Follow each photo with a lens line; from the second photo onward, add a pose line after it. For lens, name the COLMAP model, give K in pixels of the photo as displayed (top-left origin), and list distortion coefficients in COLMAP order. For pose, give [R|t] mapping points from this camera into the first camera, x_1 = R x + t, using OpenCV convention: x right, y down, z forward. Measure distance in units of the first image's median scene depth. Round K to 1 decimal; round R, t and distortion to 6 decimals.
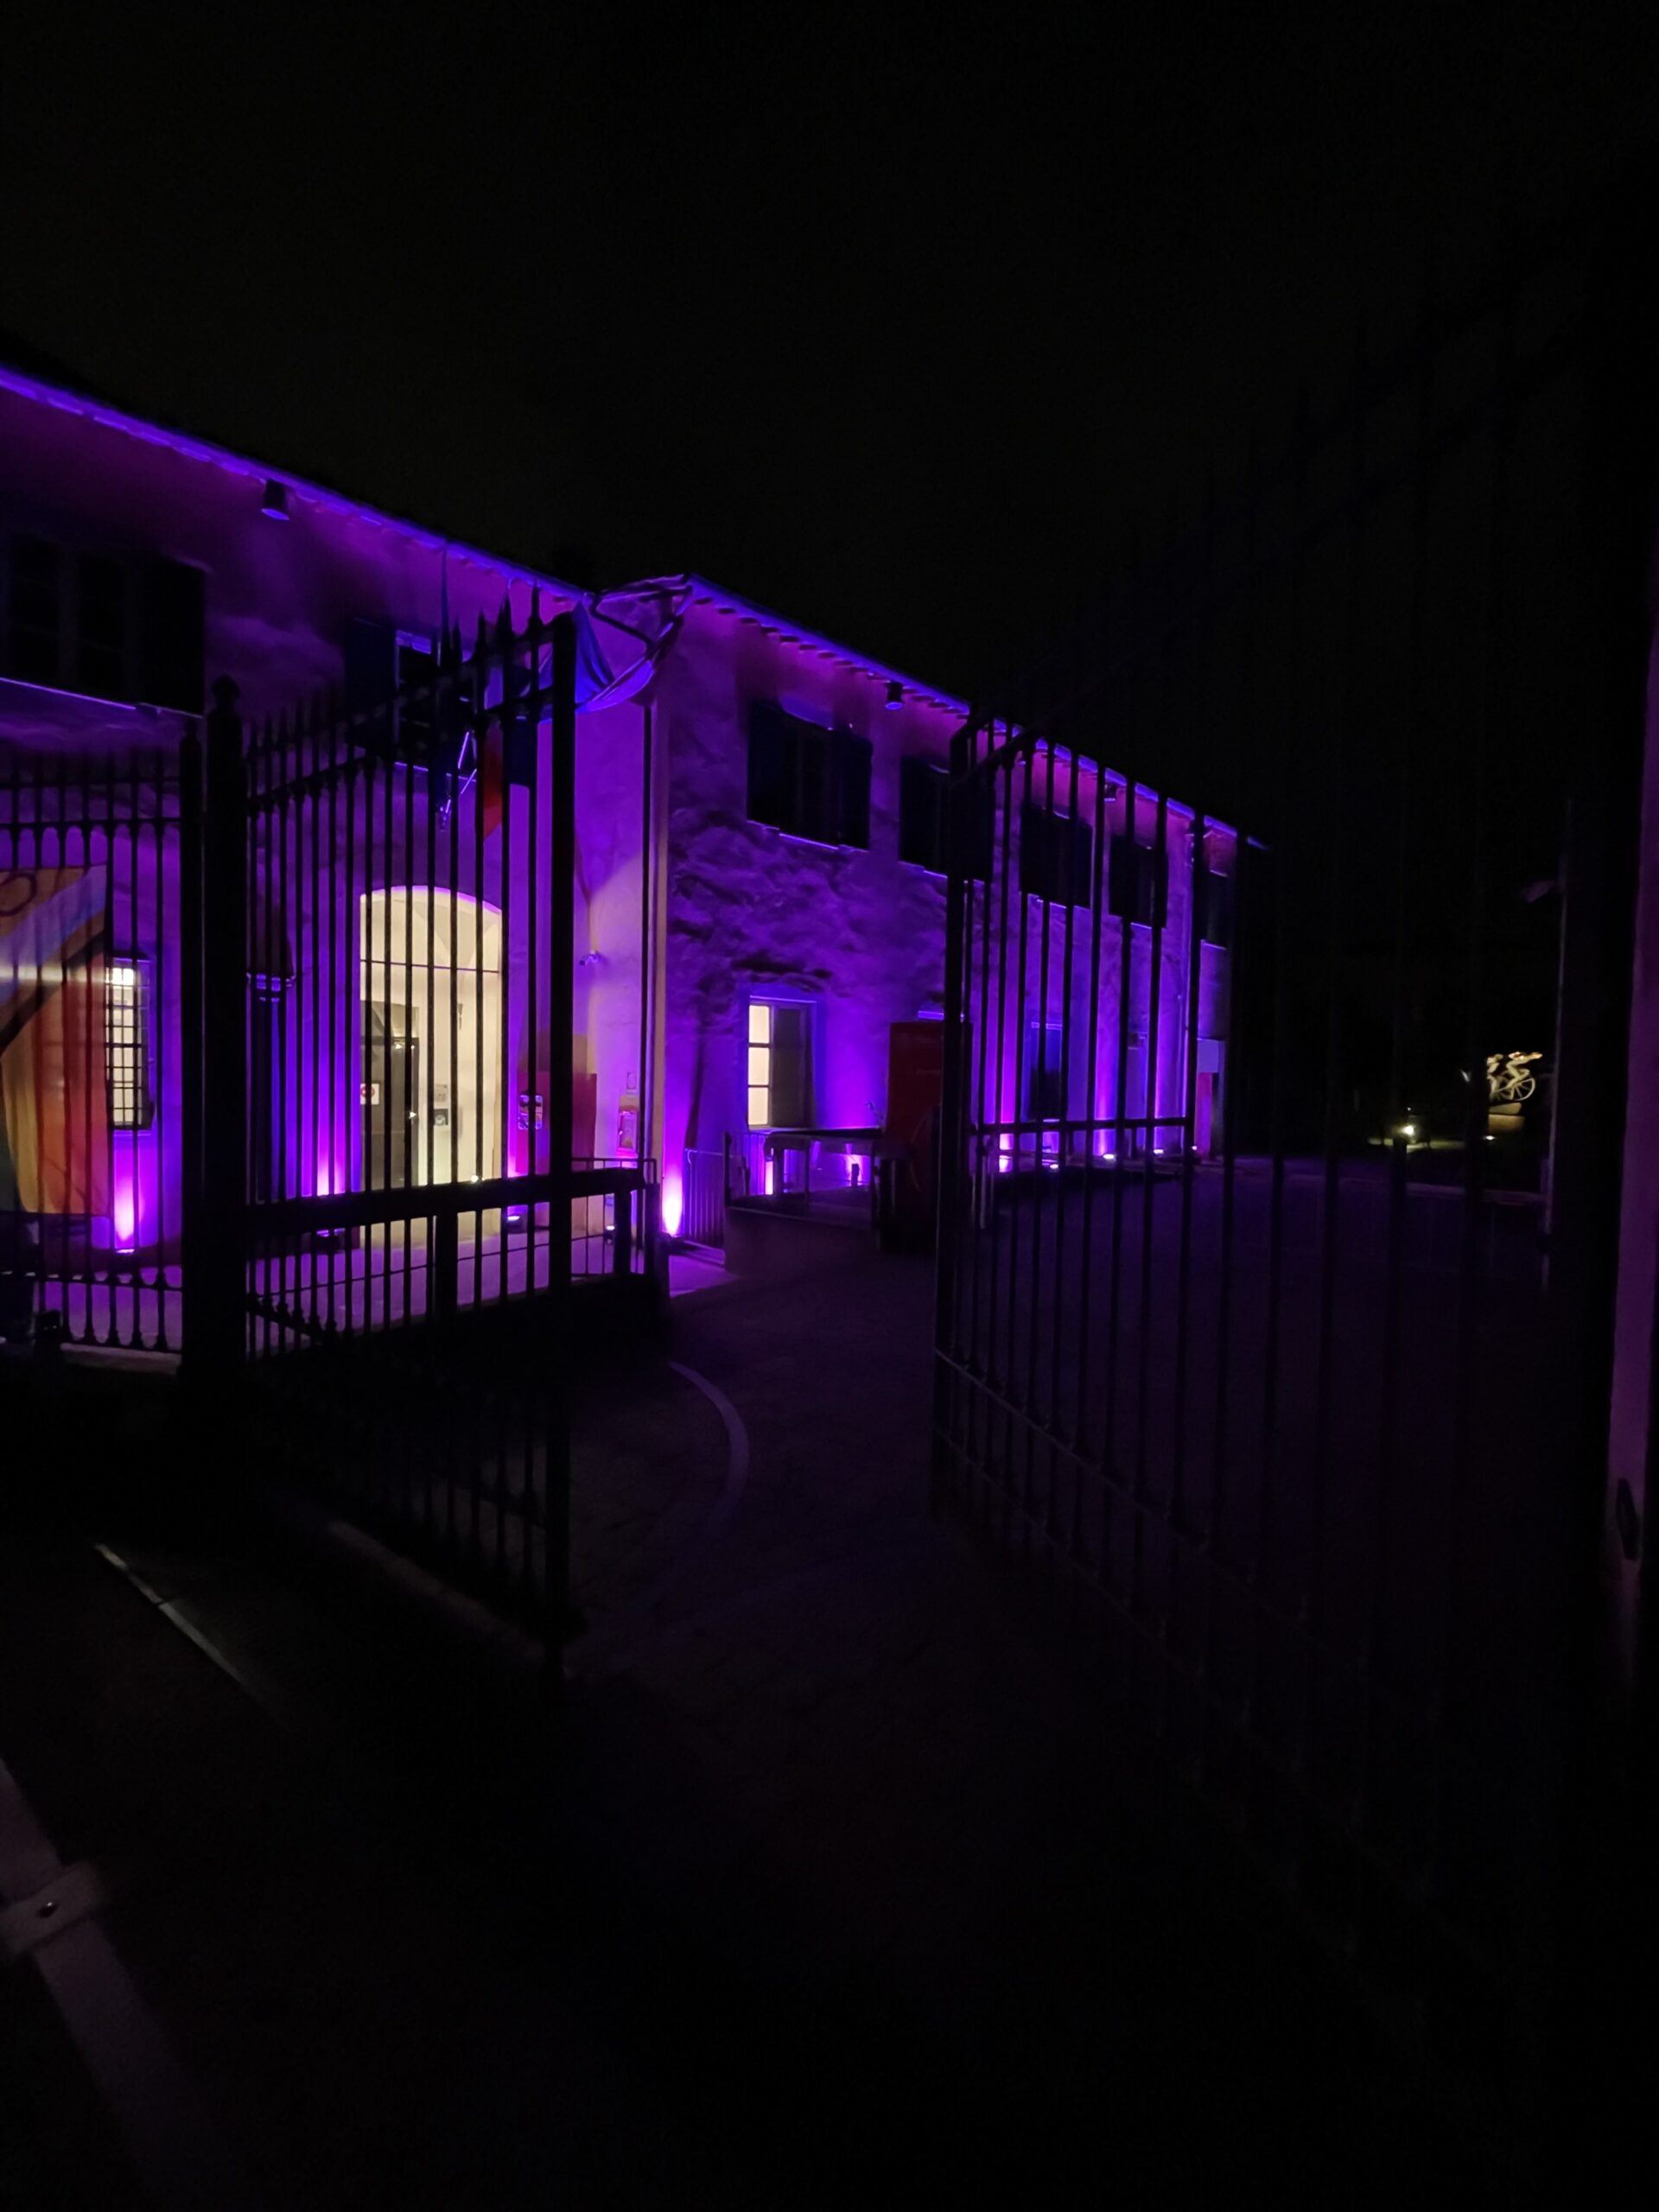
lens RADIAL K [[894.1, 0, 833.3], [0, 894.1, 1085.6], [0, 0, 1]] dist [-0.015801, 0.001166]
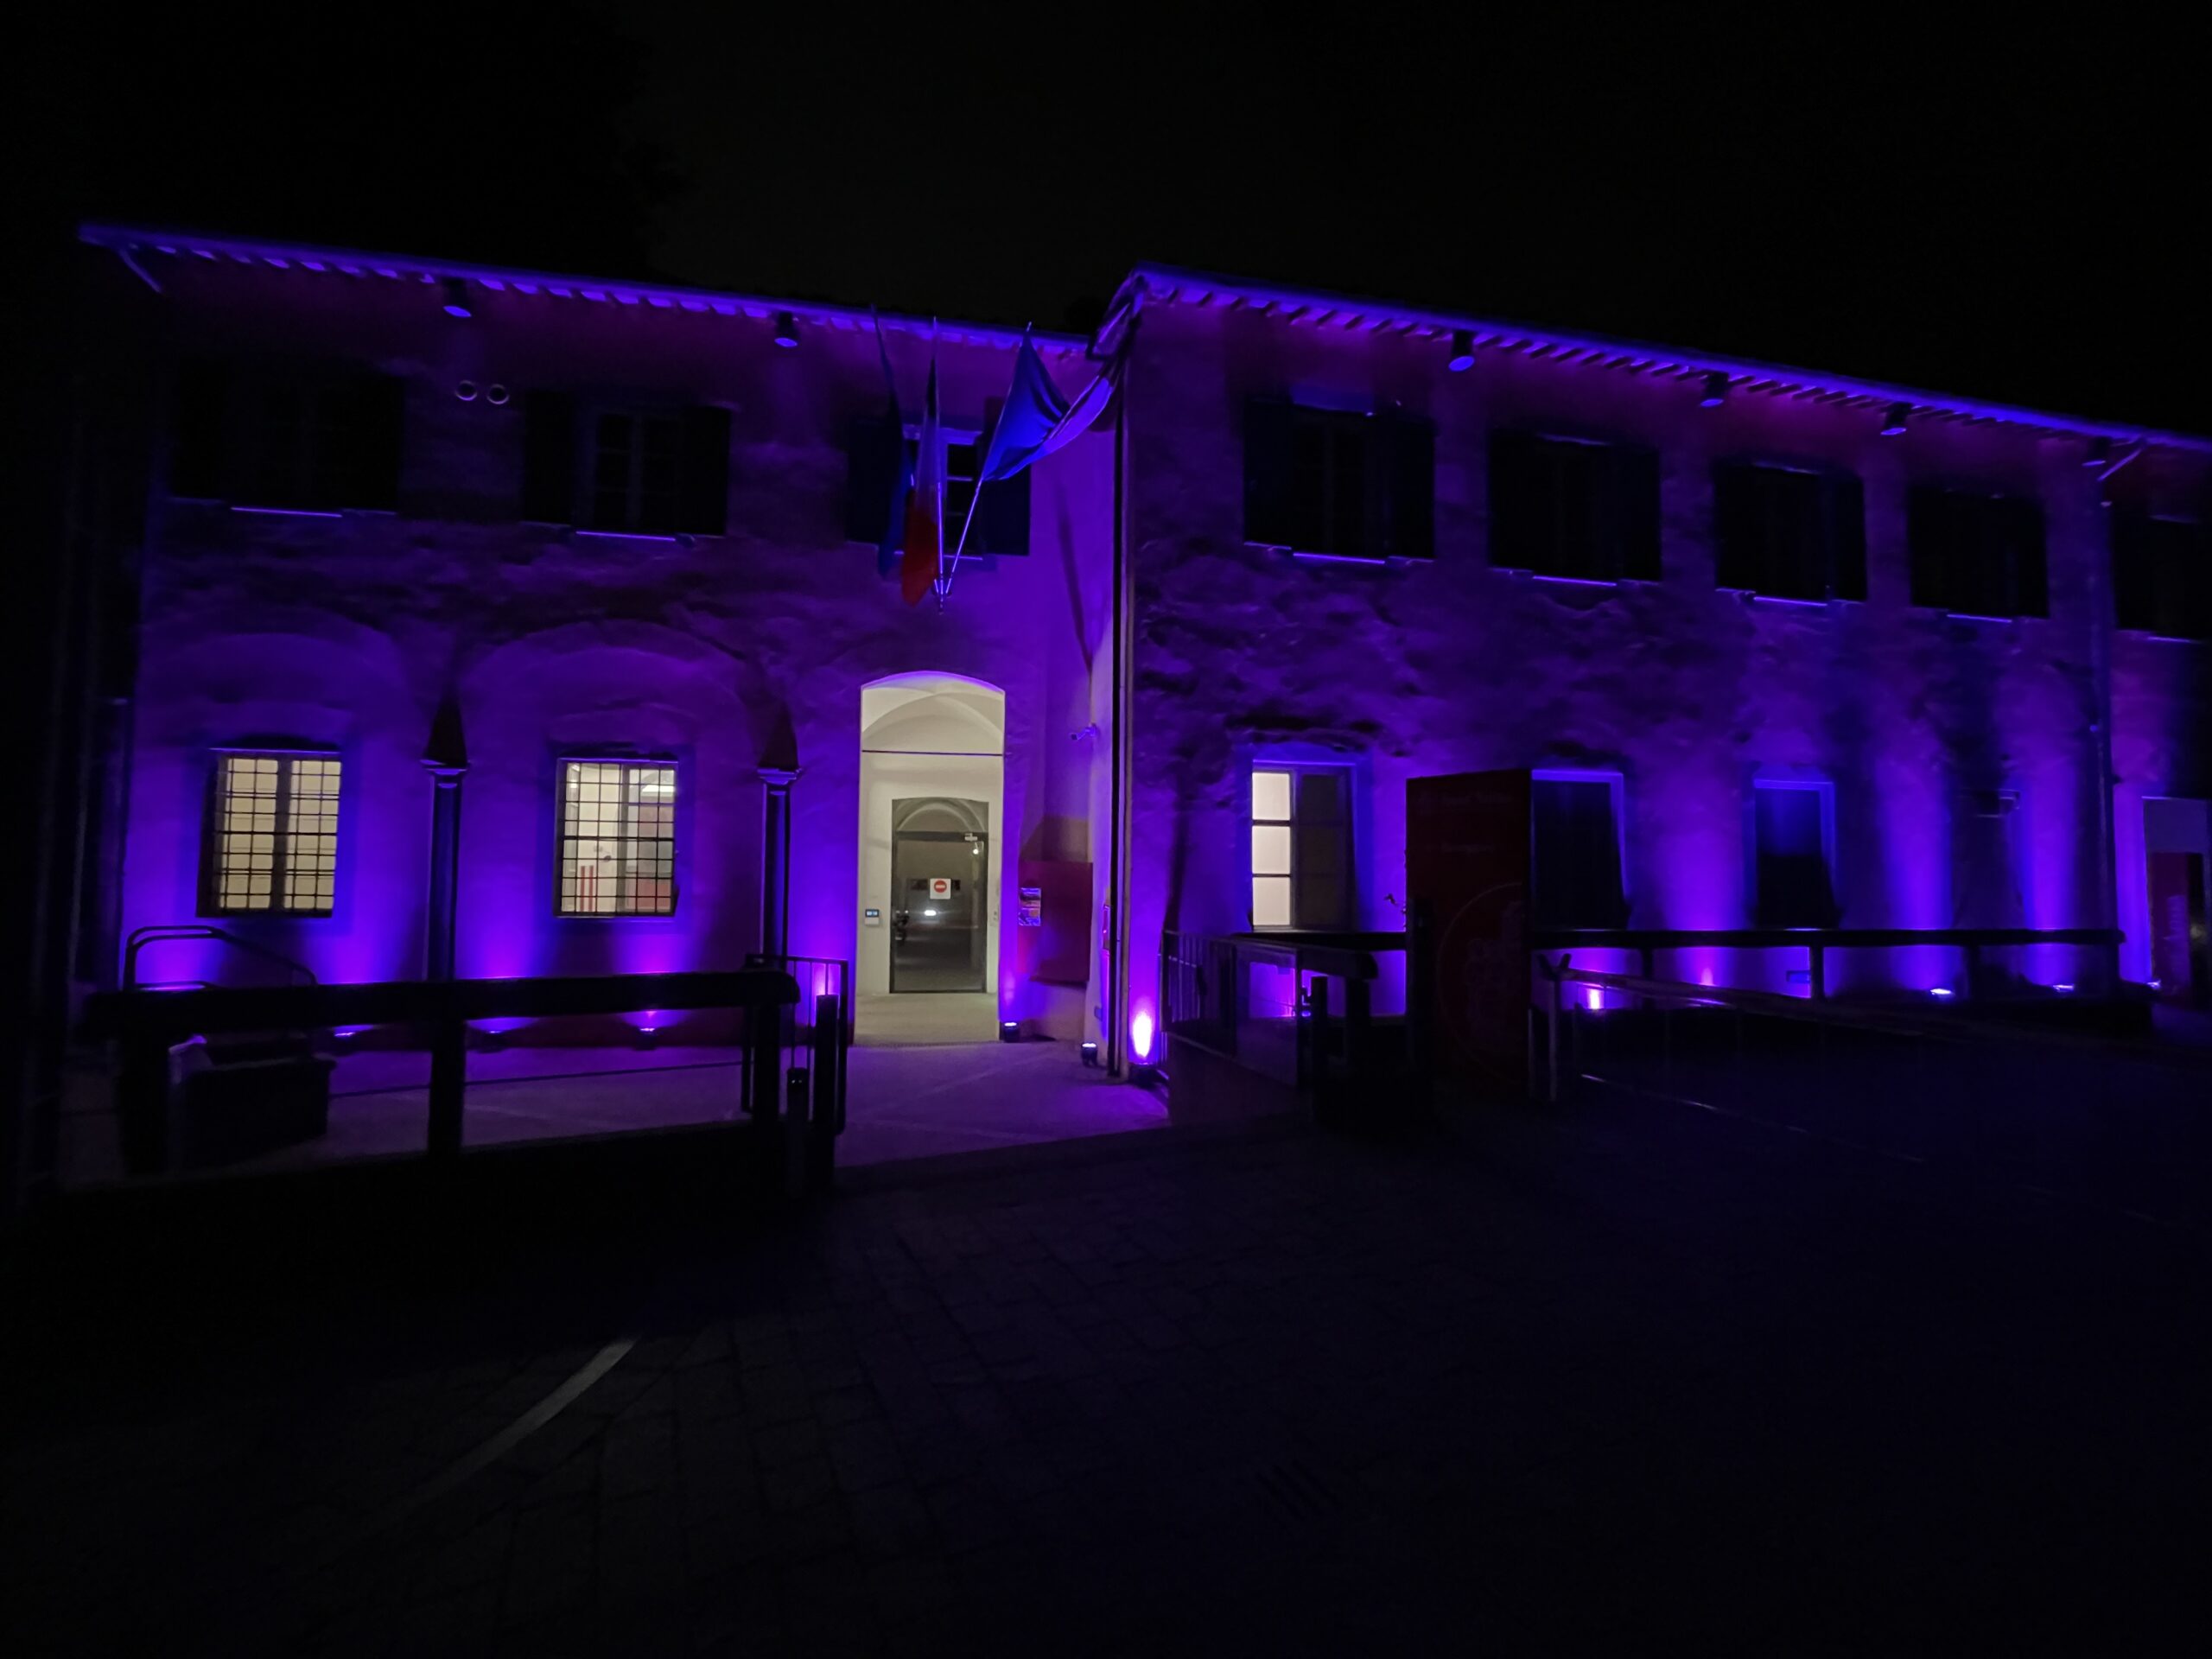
lens RADIAL K [[894.1, 0, 1098.6], [0, 894.1, 819.2], [0, 0, 1]] dist [-0.015801, 0.001166]
pose [[0.862472, -0.040501, -0.504481, 0.183941], [0.003058, 0.997192, -0.074830, 0.010021], [0.506095, 0.062996, 0.860174, 0.258207]]
